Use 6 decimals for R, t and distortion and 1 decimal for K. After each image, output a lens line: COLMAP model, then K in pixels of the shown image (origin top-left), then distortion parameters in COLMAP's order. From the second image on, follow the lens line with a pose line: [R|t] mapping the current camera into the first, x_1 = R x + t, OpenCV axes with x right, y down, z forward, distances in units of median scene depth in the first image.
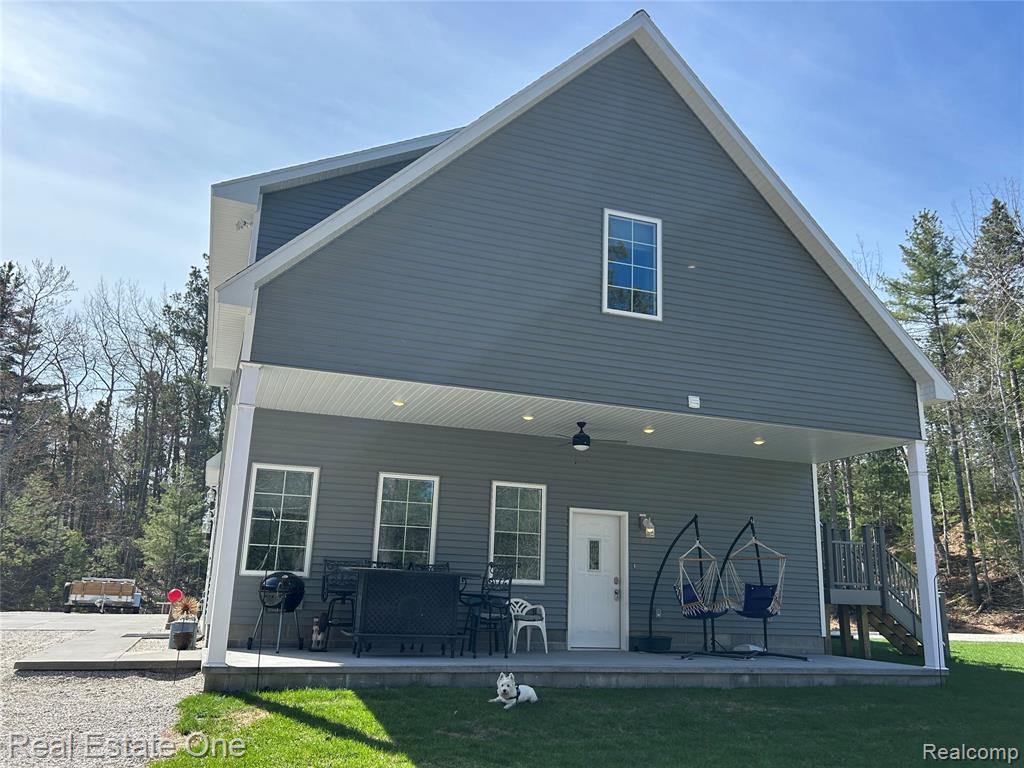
lens RADIAL K [[829.3, 0, 512.0], [0, 829.3, 384.0], [0, 0, 1]] dist [0.089229, -0.104714]
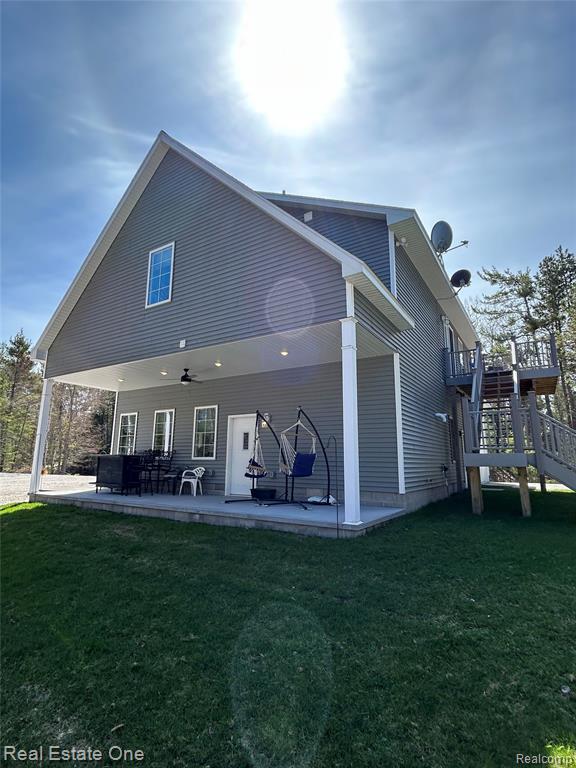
lens RADIAL K [[395.0, 0, 288.0], [0, 395.0, 384.0], [0, 0, 1]] dist [0.003204, 0.000494]
pose [[0.606066, -0.176002, -0.775698, 0.861505], [0.205972, 0.976675, -0.060673, 0.173560], [0.768284, -0.123000, 0.628181, 0.631667]]
